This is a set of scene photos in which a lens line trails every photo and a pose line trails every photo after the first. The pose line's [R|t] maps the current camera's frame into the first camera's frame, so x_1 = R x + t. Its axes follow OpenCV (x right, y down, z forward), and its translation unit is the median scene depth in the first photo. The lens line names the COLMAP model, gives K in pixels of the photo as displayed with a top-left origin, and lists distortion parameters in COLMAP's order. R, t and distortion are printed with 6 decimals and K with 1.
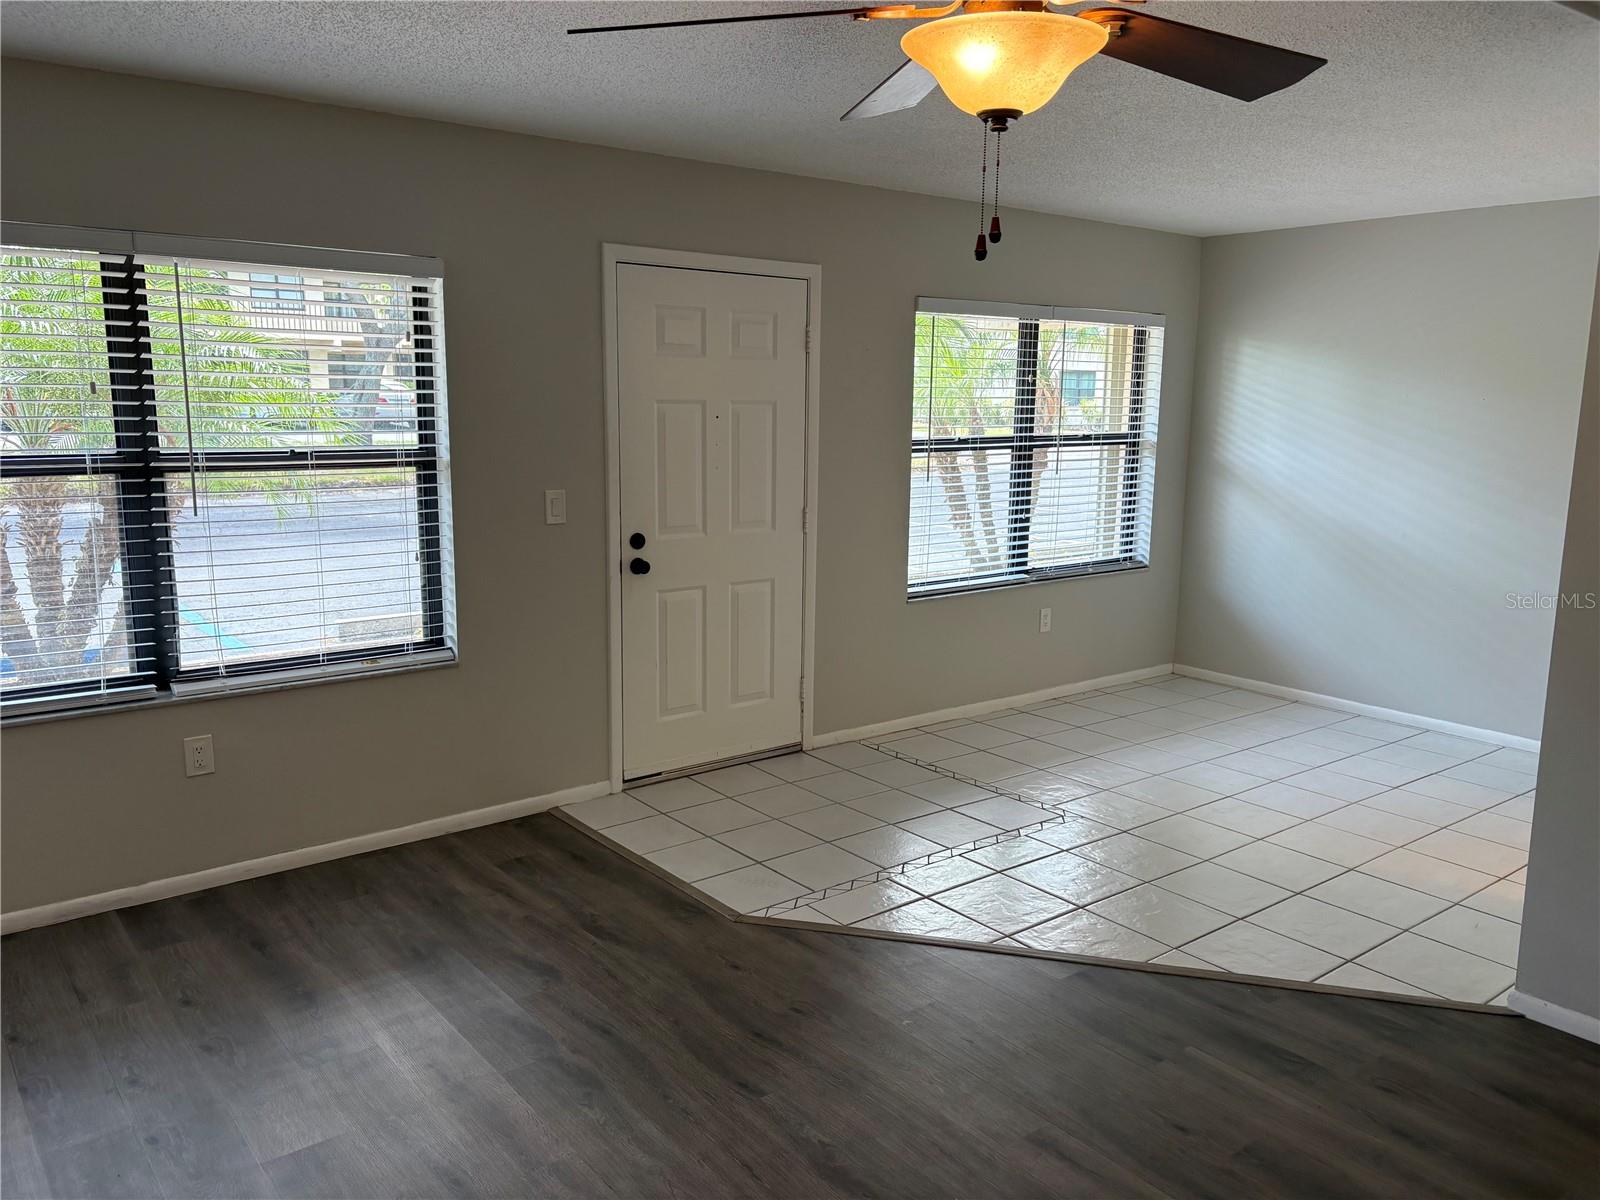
lens RADIAL K [[1226.3, 0, 787.8], [0, 1226.3, 610.6], [0, 0, 1]] dist [0.008322, -0.011941]
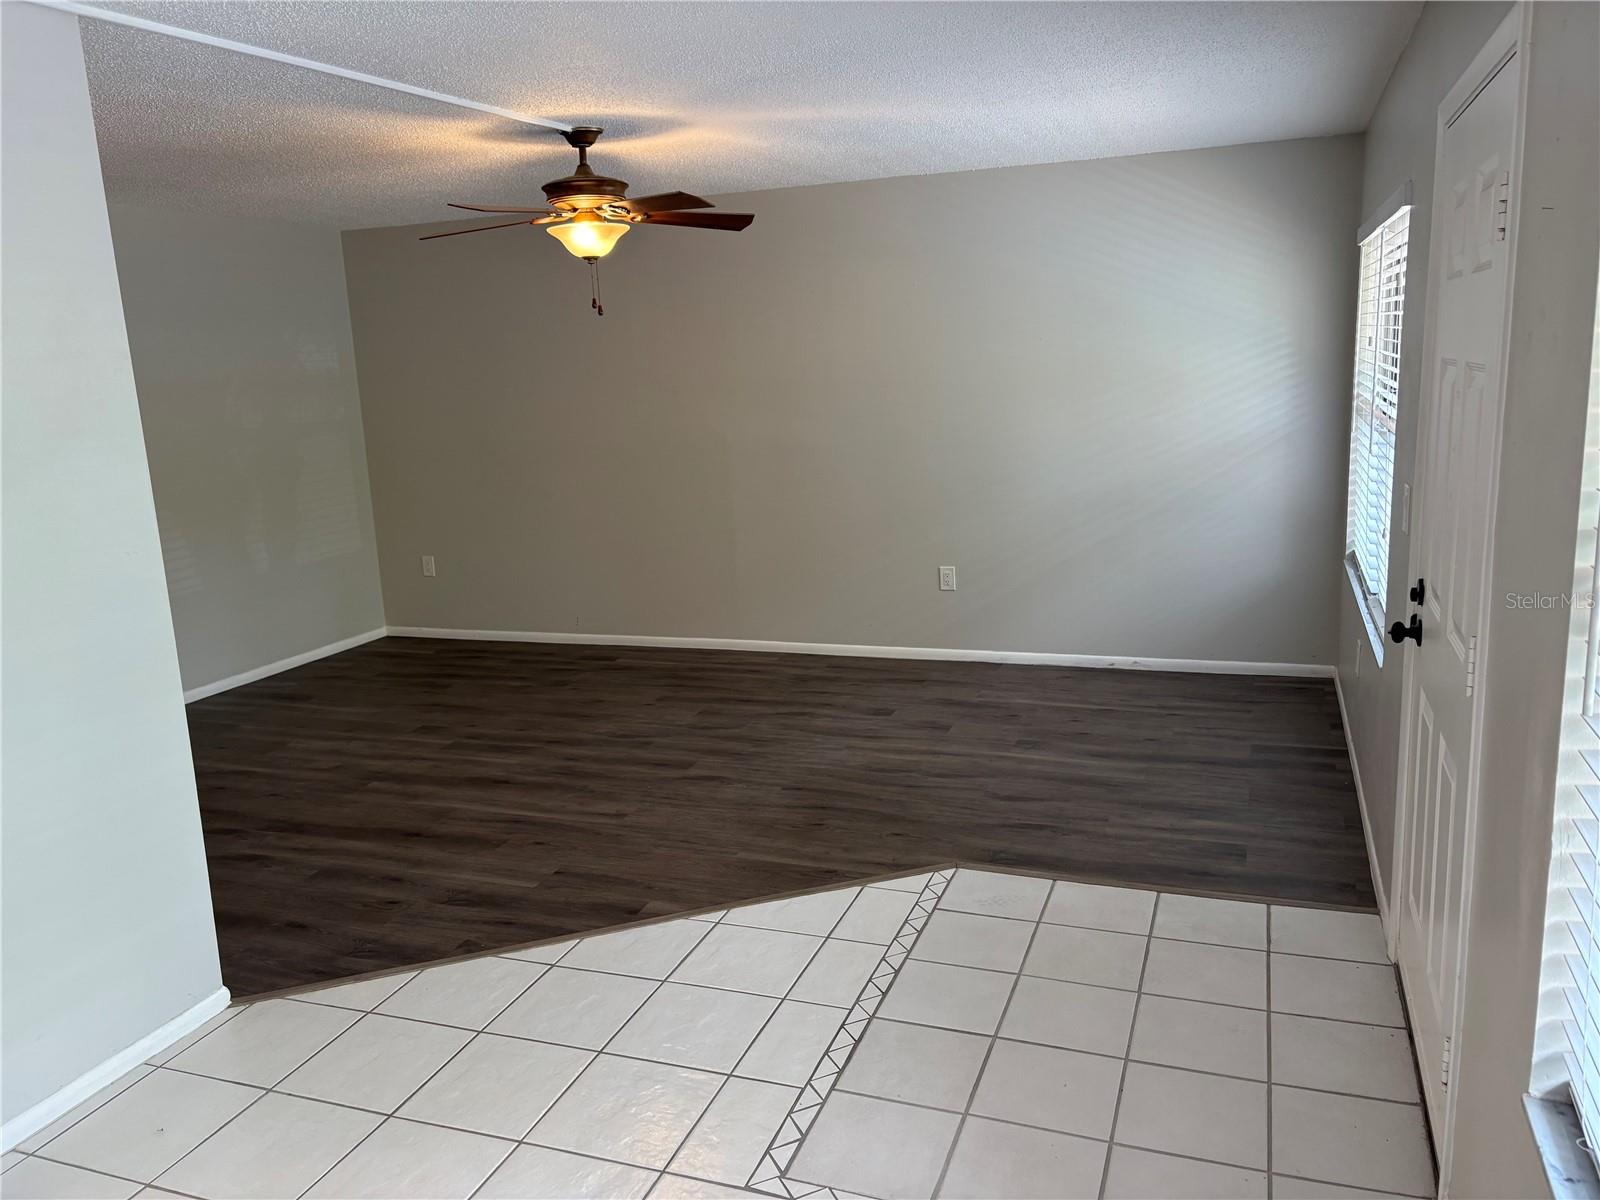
lens RADIAL K [[1226.3, 0, 800.2], [0, 1226.3, 600.0], [0, 0, 1]] dist [0.008322, -0.011941]
pose [[-0.860515, 0.127934, -0.493098, 0.571855], [-0.055020, 0.938950, 0.339627, -0.314861], [0.506444, 0.319384, -0.800942, 1.733464]]
